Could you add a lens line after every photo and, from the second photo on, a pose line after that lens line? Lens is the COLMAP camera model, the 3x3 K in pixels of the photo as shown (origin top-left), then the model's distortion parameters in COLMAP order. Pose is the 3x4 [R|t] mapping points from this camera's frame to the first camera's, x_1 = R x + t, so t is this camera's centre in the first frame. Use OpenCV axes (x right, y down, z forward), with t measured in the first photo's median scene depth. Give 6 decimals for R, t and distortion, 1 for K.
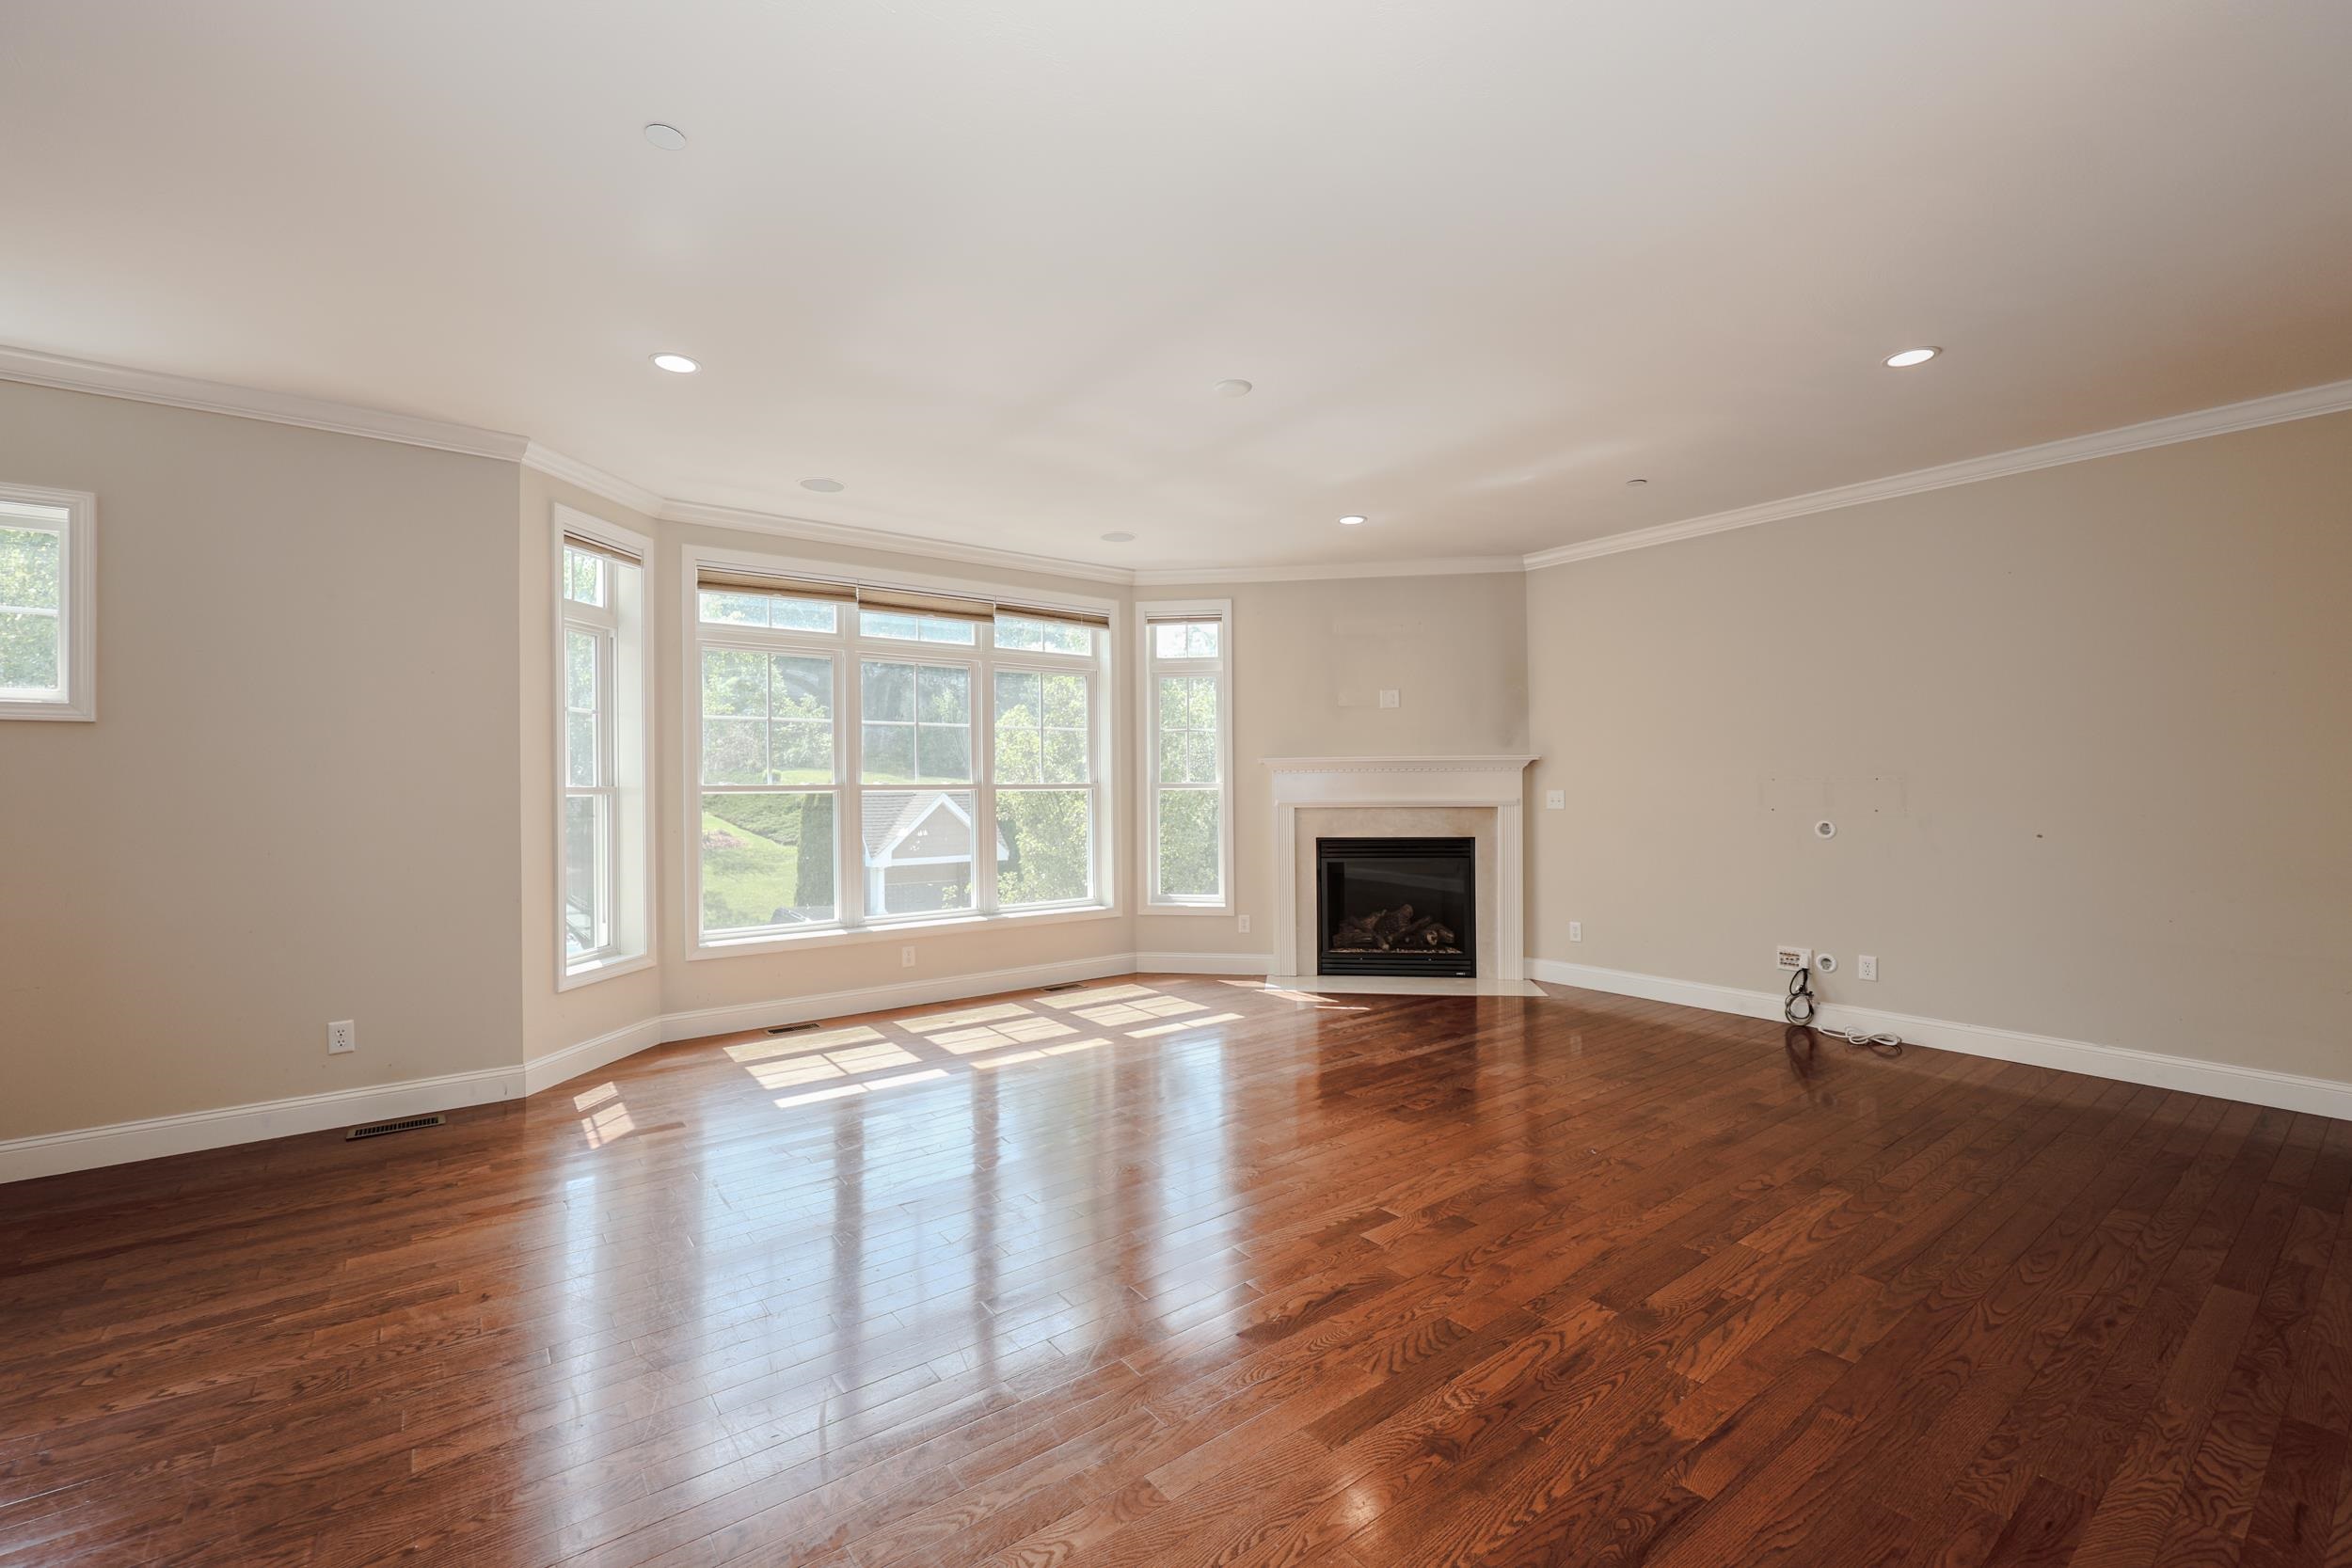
lens RADIAL K [[974.2, 0, 1176.0], [0, 974.2, 784.0], [0, 0, 1]] dist [-0.000755, 0.000051]
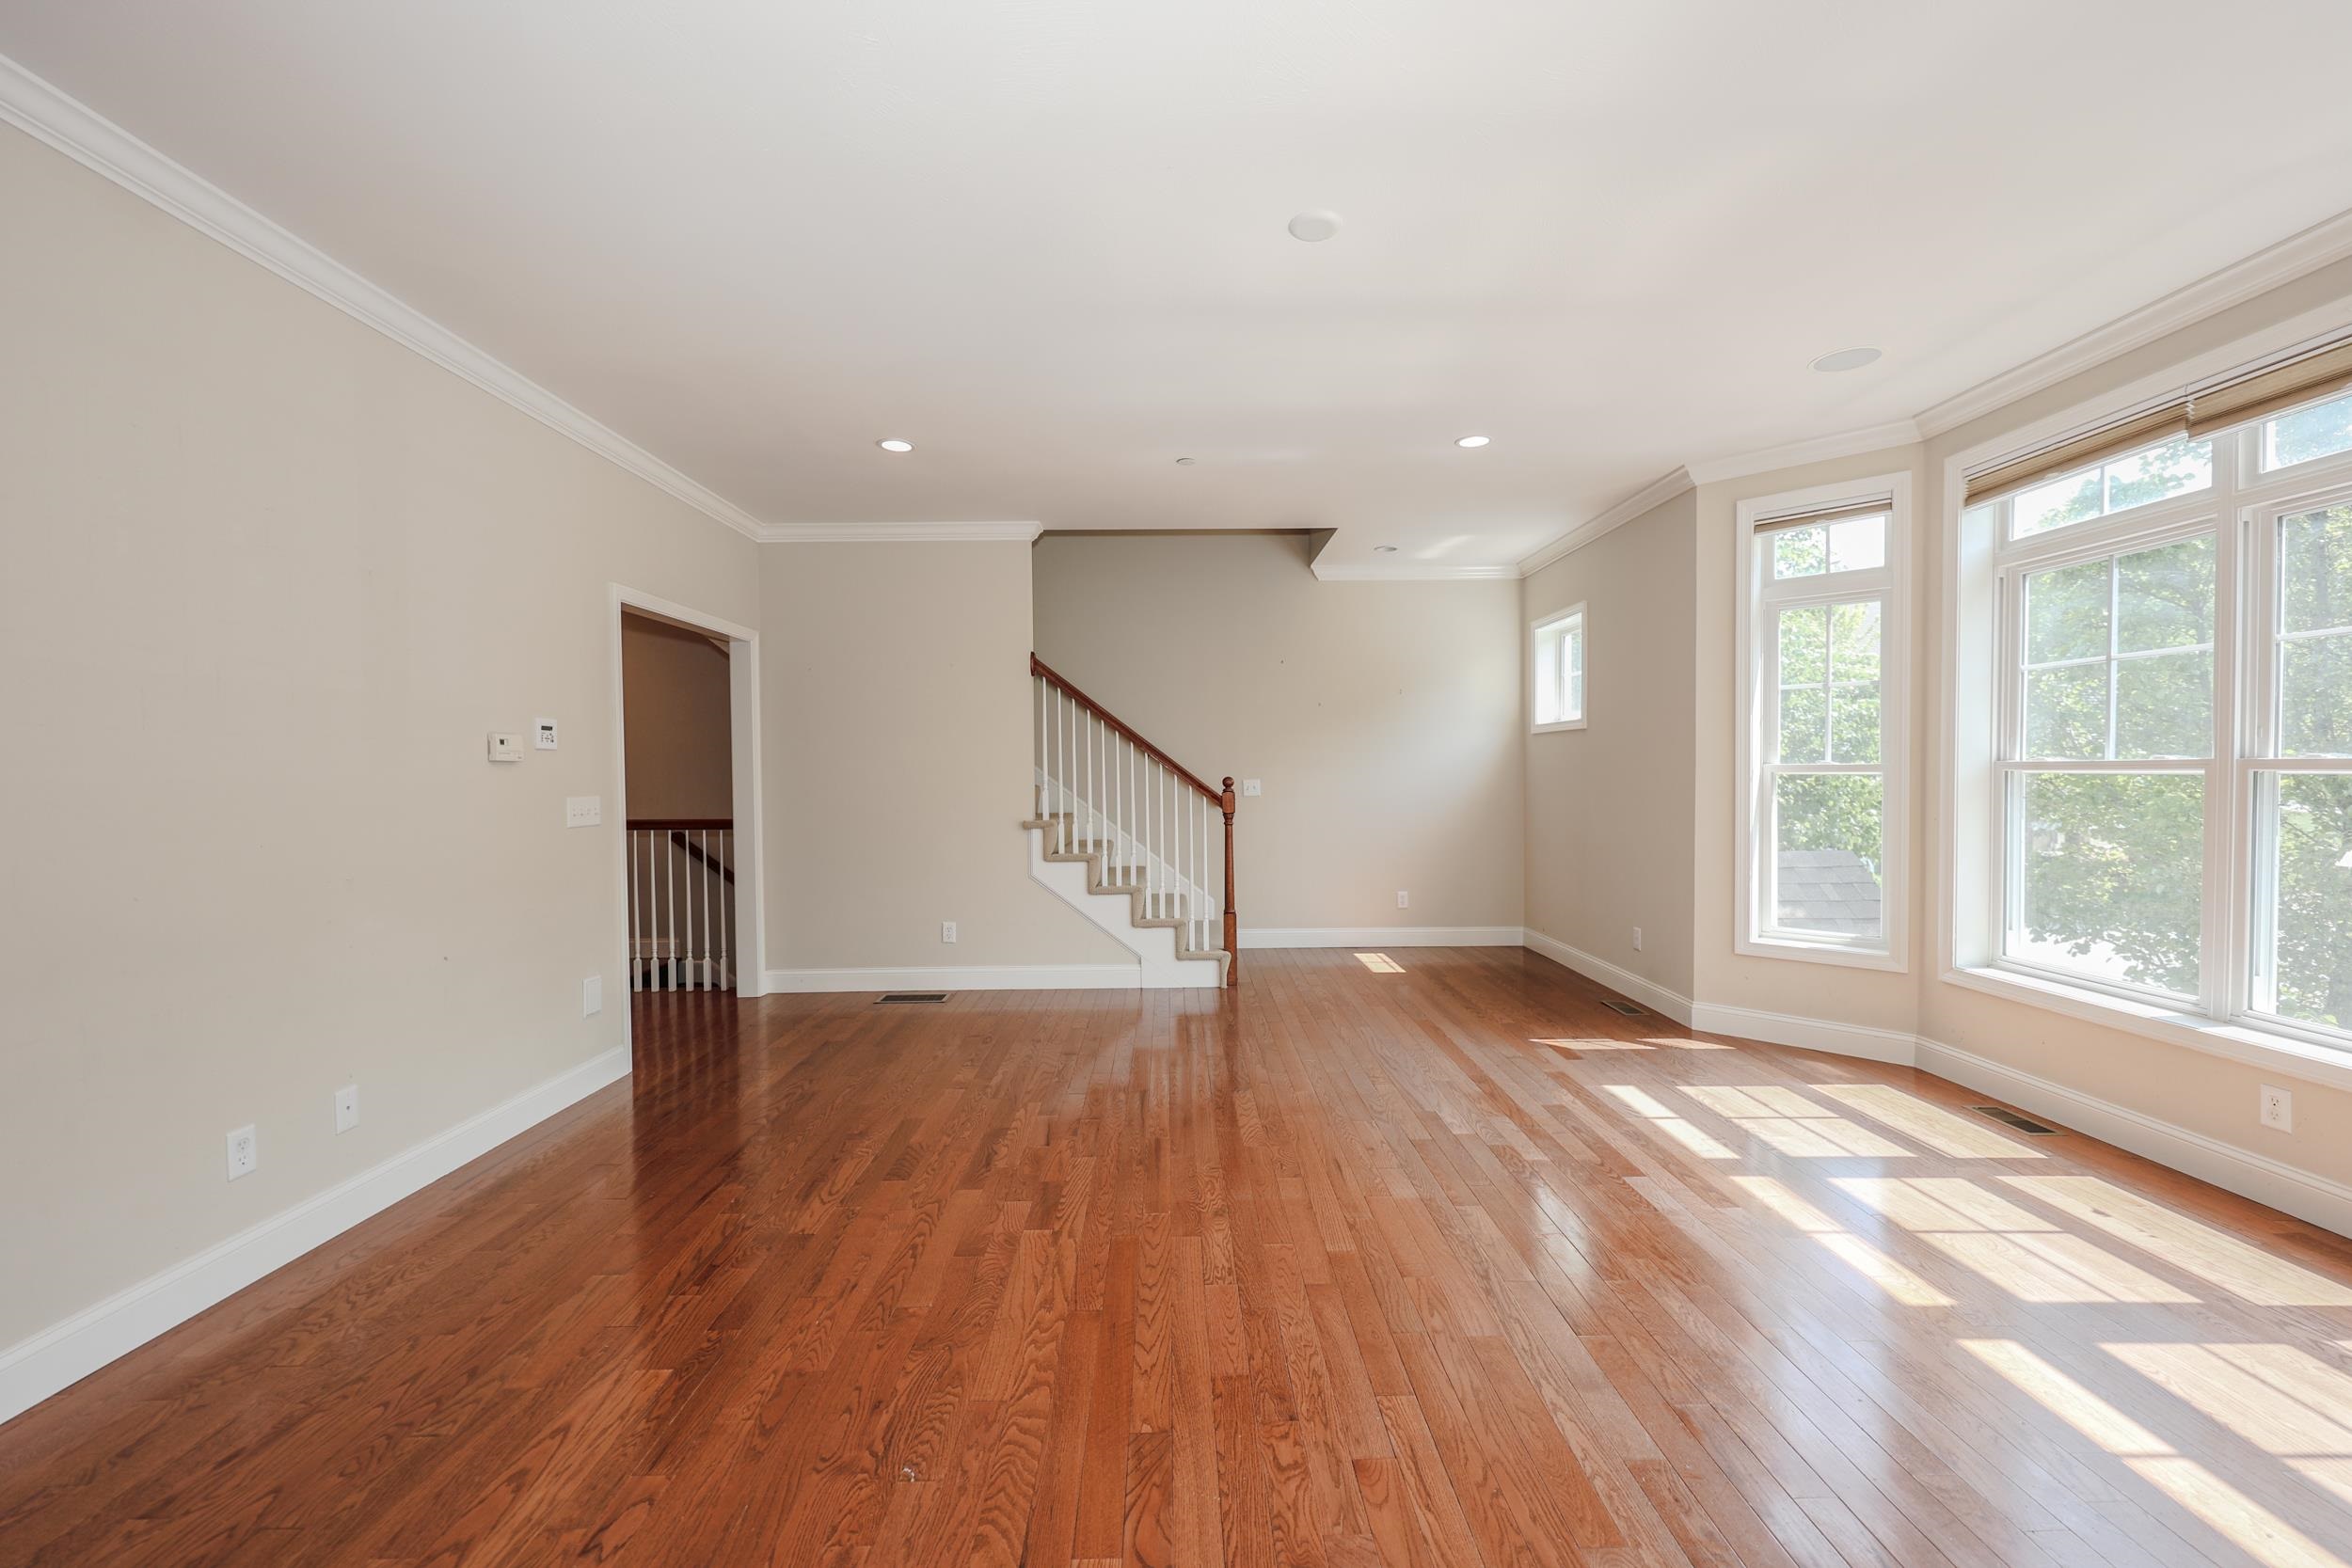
lens RADIAL K [[974.2, 0, 1176.0], [0, 974.2, 784.0], [0, 0, 1]] dist [-0.000755, 0.000051]
pose [[-0.599666, 0.025175, -0.799855, 0.604839], [0.015410, 0.999683, 0.019912, -0.007010], [0.800102, -0.000385, -0.599863, 1.144010]]
